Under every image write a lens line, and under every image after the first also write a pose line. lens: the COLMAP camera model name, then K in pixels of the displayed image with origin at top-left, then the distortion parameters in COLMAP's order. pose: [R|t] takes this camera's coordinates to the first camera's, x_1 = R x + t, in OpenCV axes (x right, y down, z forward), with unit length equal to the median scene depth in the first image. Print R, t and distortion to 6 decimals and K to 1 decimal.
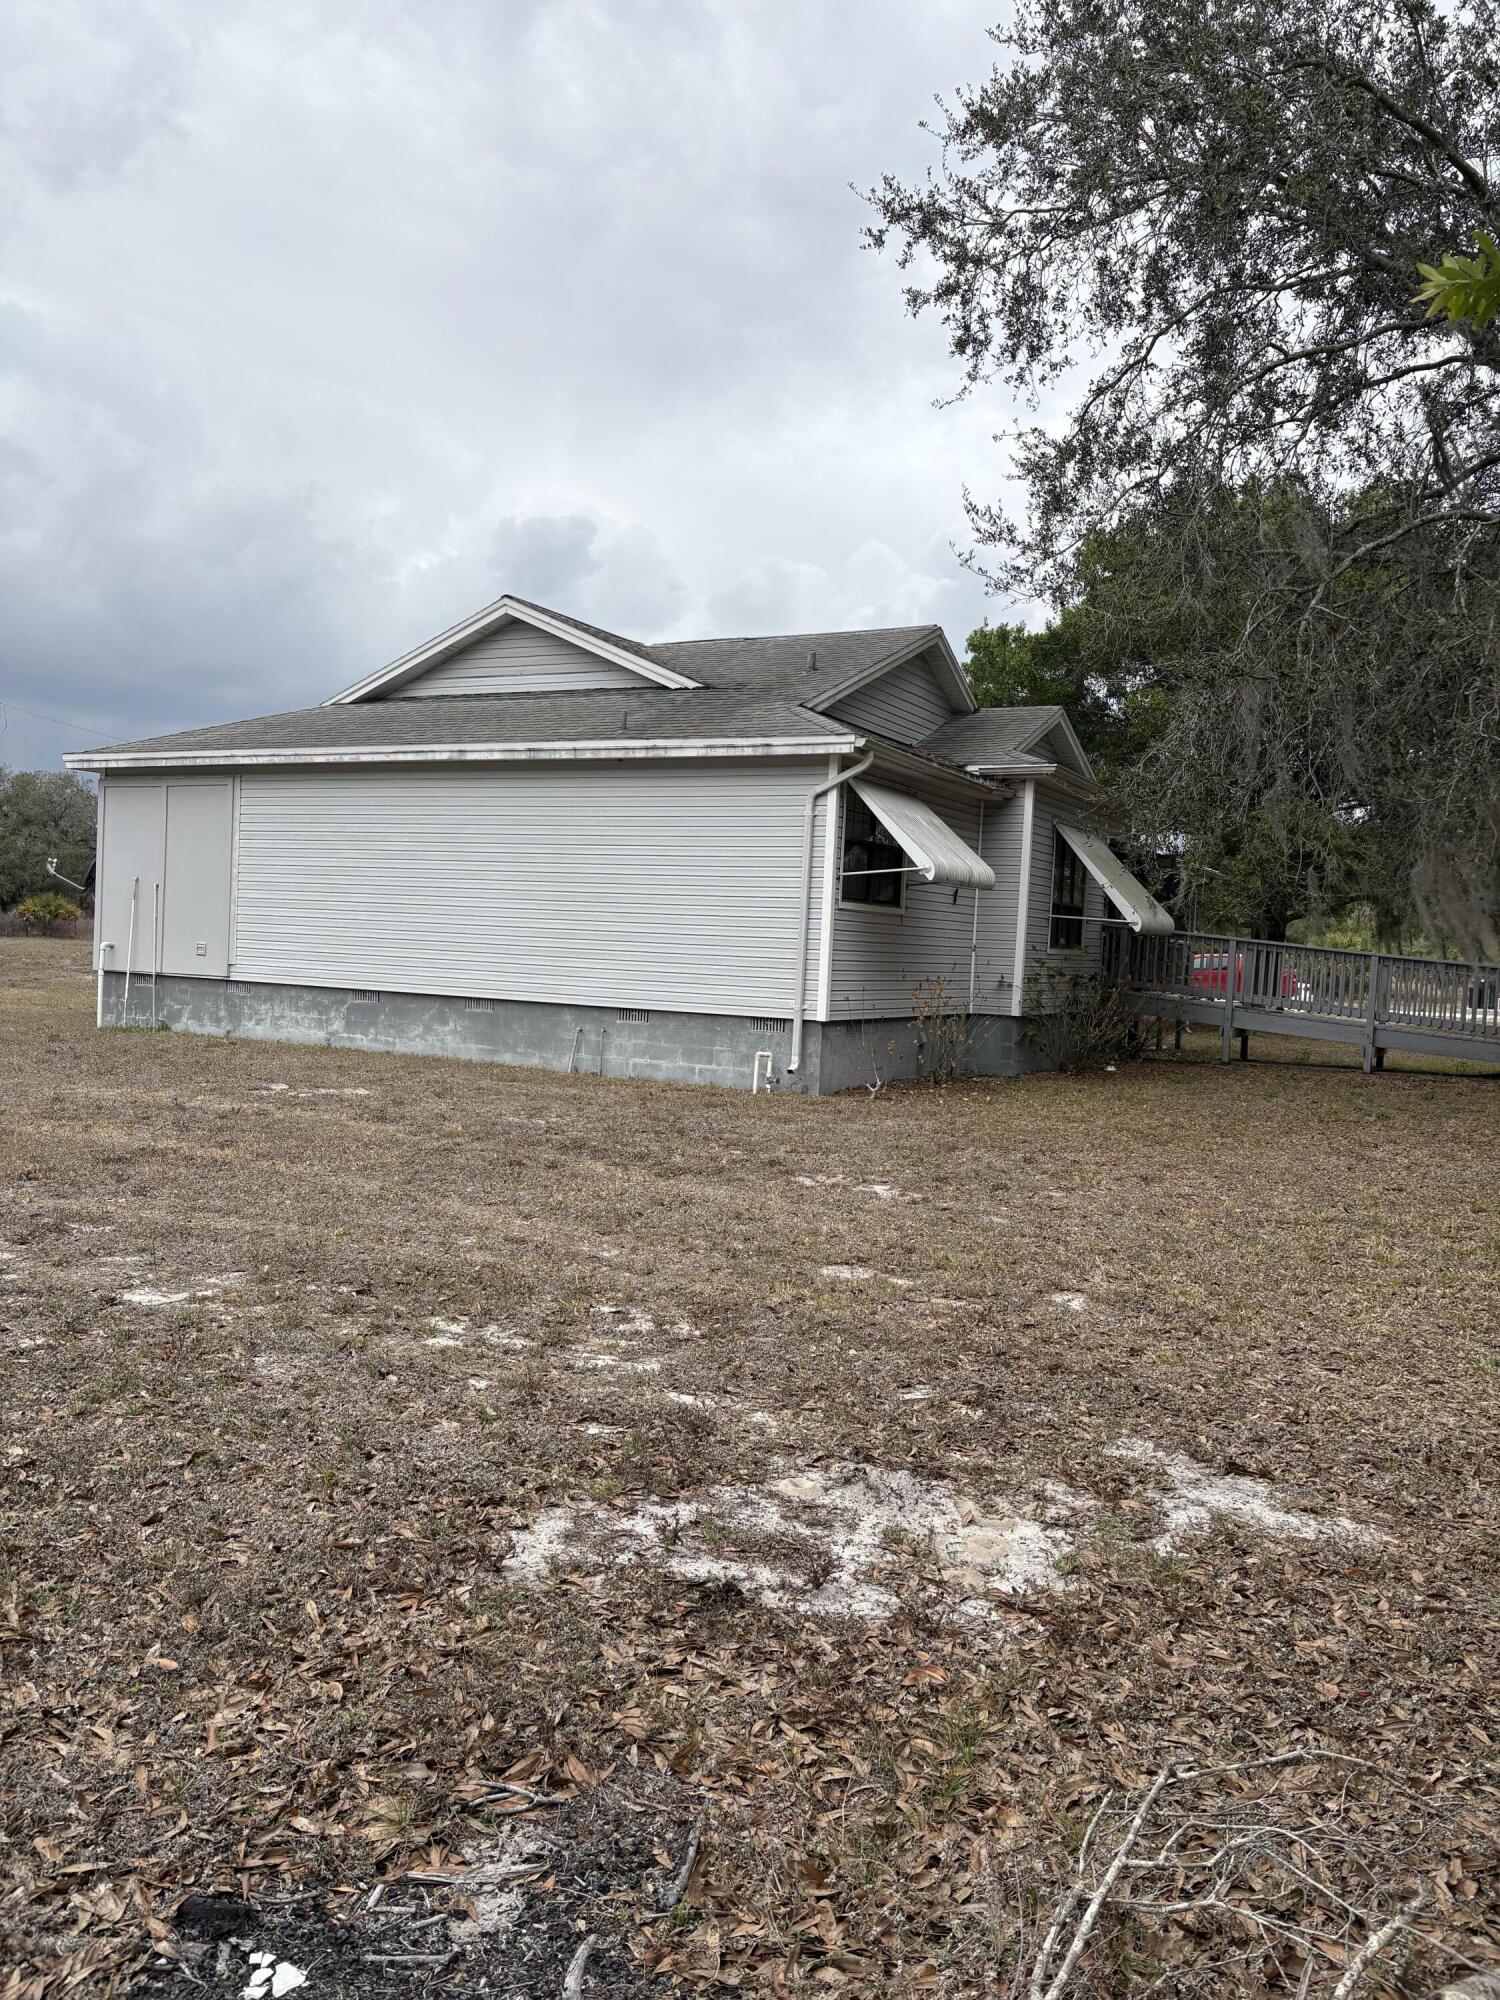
lens RADIAL K [[1528.7, 0, 749.8], [0, 1528.7, 999.0], [0, 0, 1]] dist [0.001243, -0.000230]
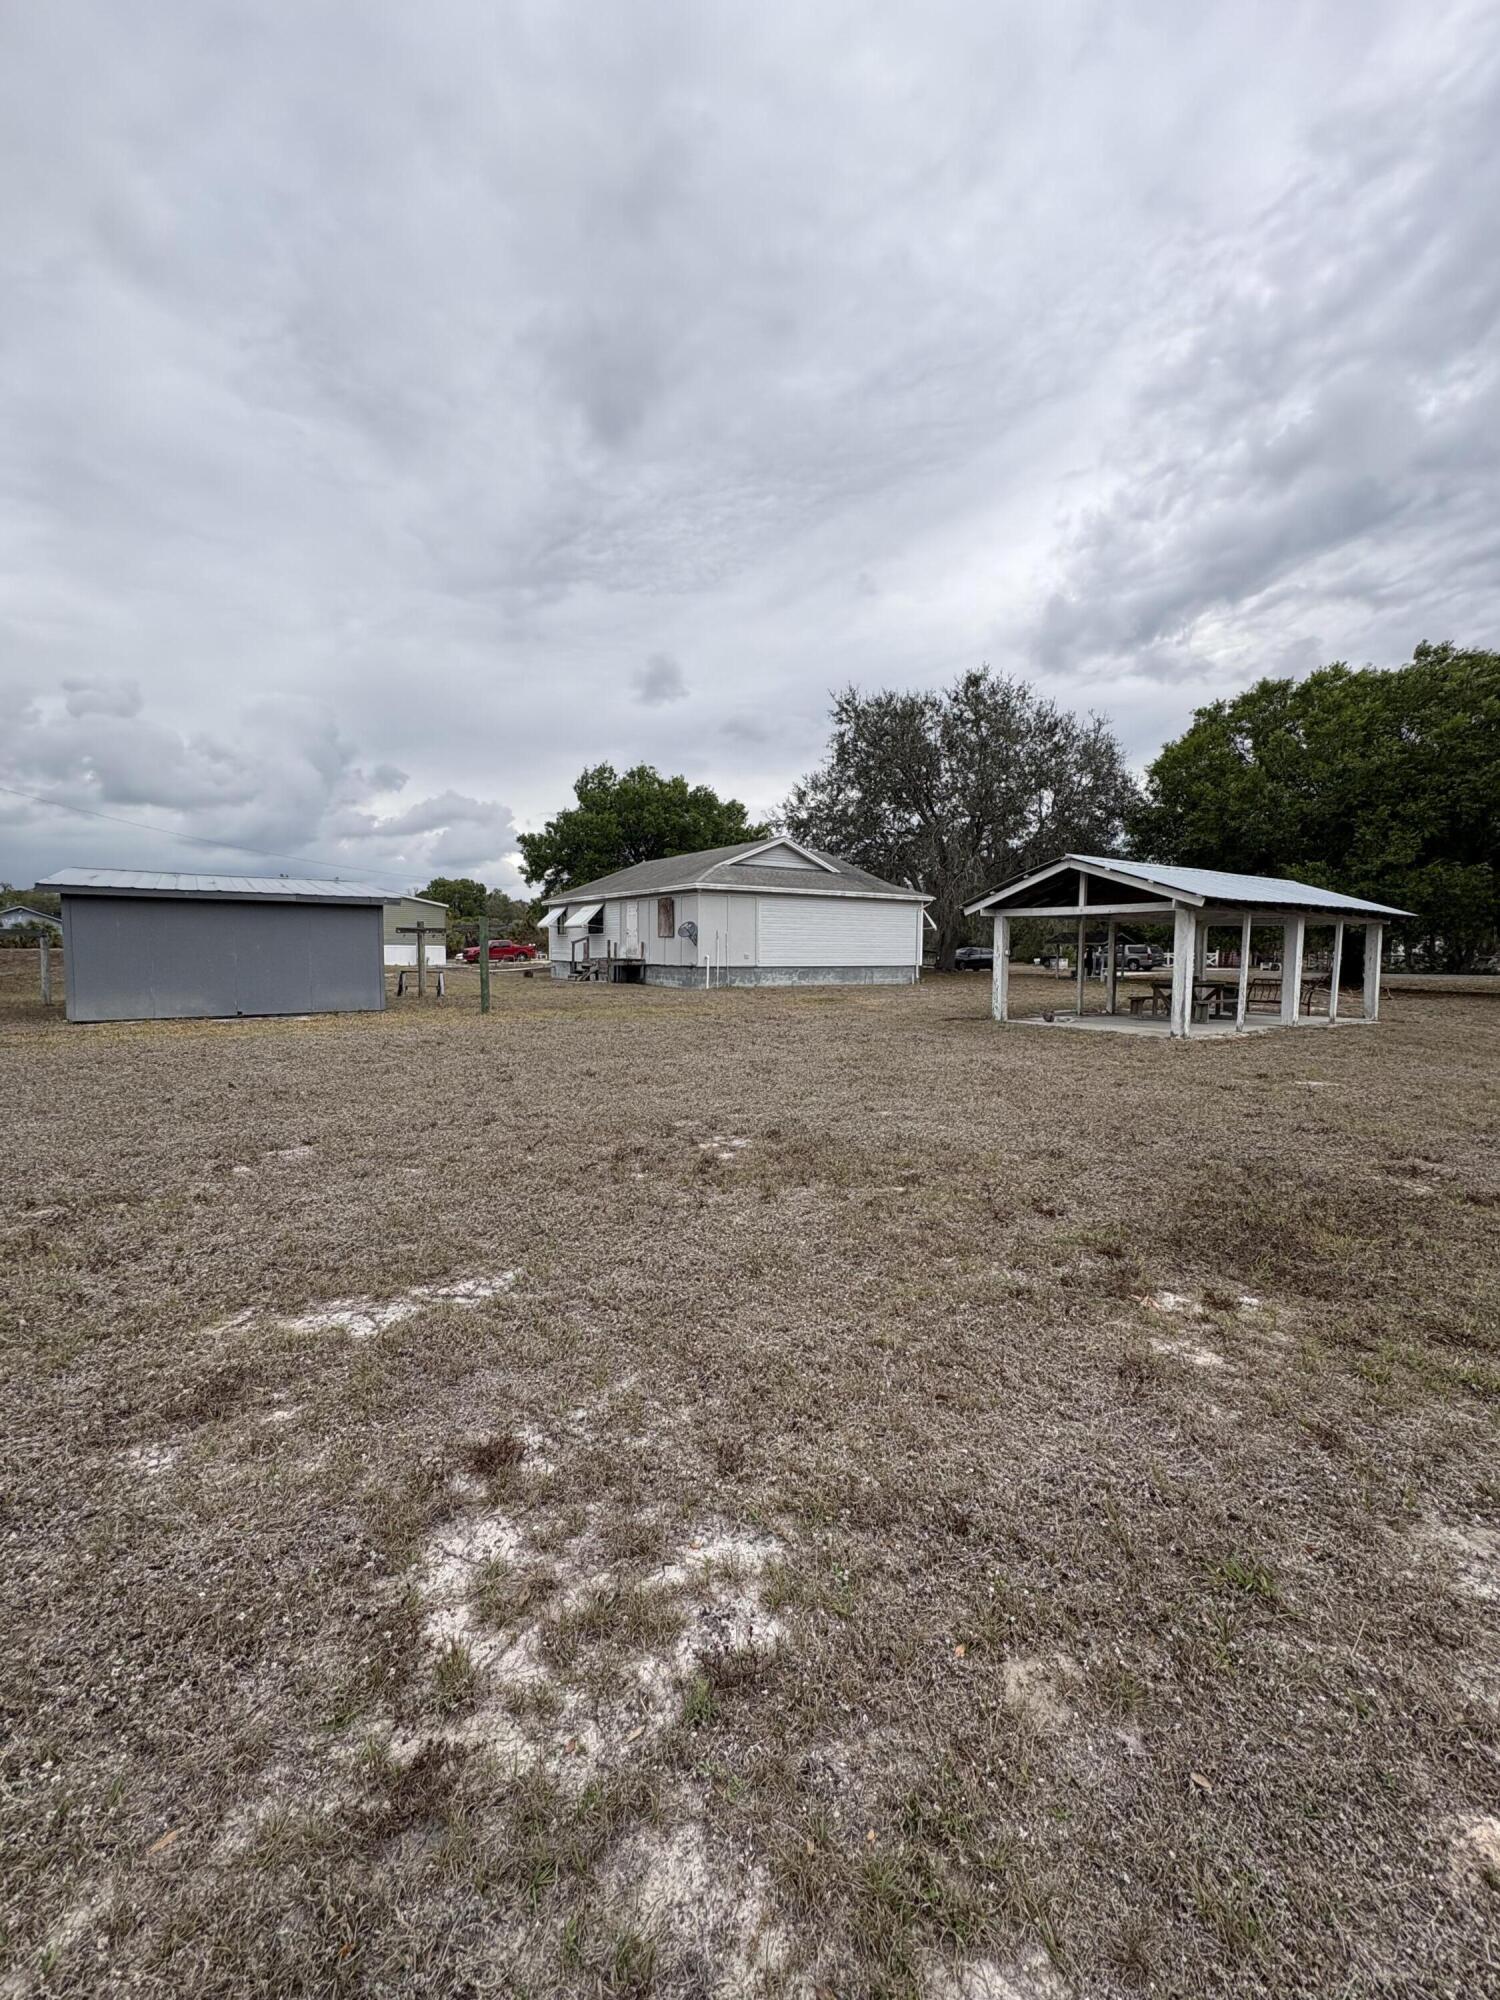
lens RADIAL K [[801.3, 0, 755.6], [0, 801.3, 984.4], [0, 0, 1]] dist [-0.001006, 0.000152]
pose [[0.469013, -0.082530, 0.879327, -1.678748], [0.040950, 0.996586, 0.071694, -0.087849], [-0.882242, 0.002383, 0.470791, 0.308787]]
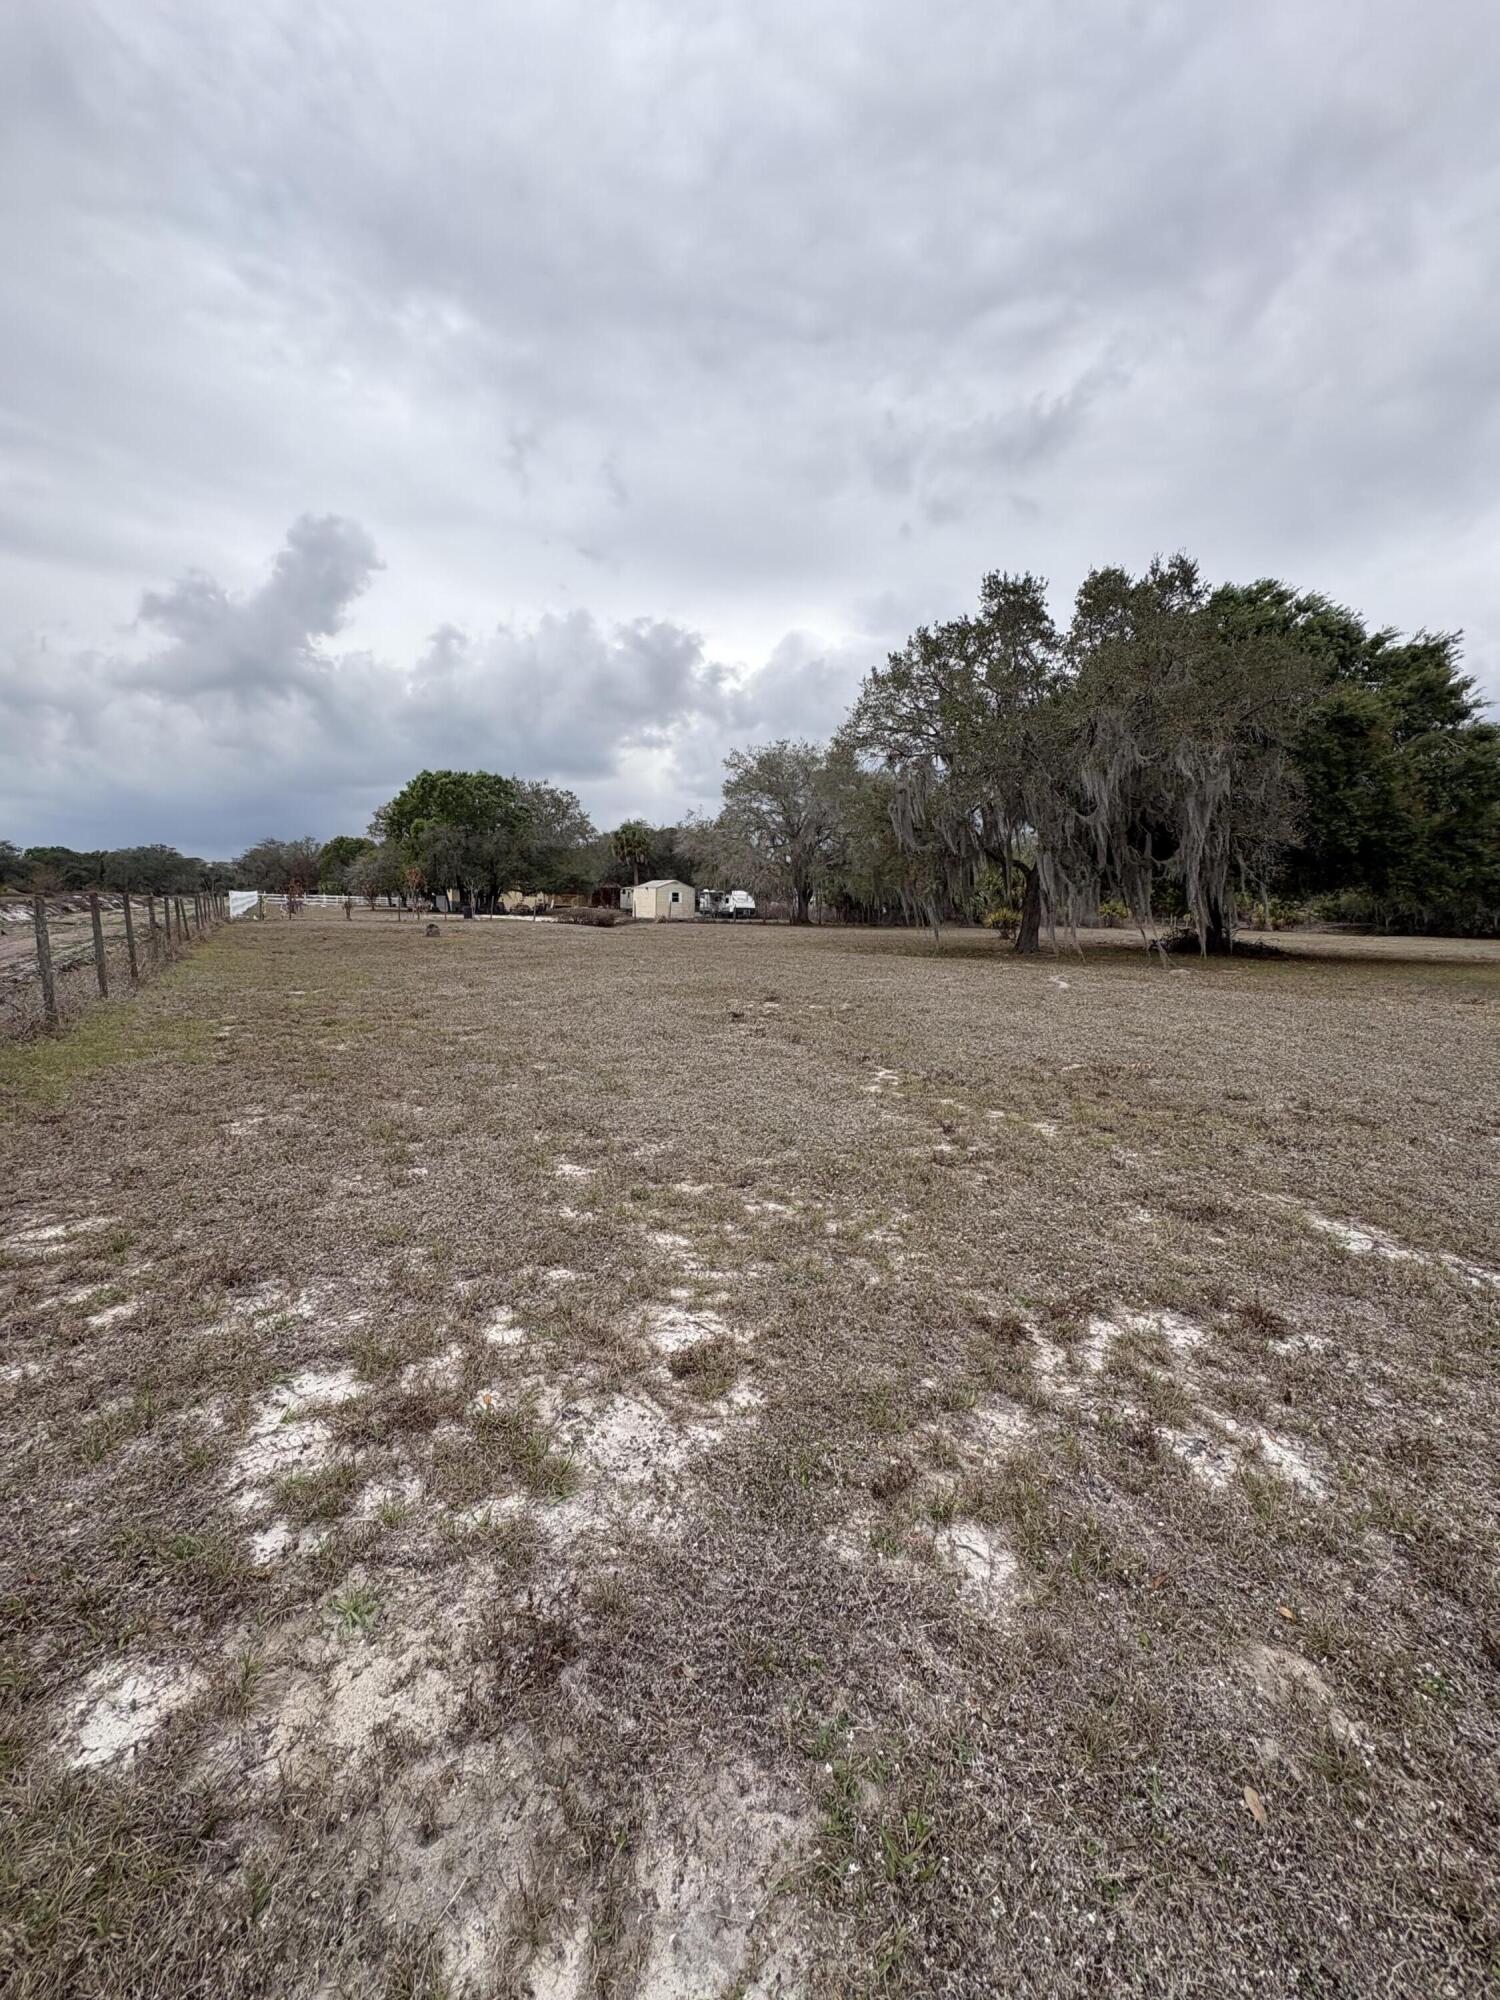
lens RADIAL K [[801.3, 0, 739.7], [0, 801.3, 997.9], [0, 0, 1]] dist [-0.001006, 0.000152]
pose [[0.844382, 0.036501, -0.534496, -1.596789], [-0.002434, 0.997927, 0.064304, -0.076681], [0.535736, -0.052996, 0.842721, 0.226204]]
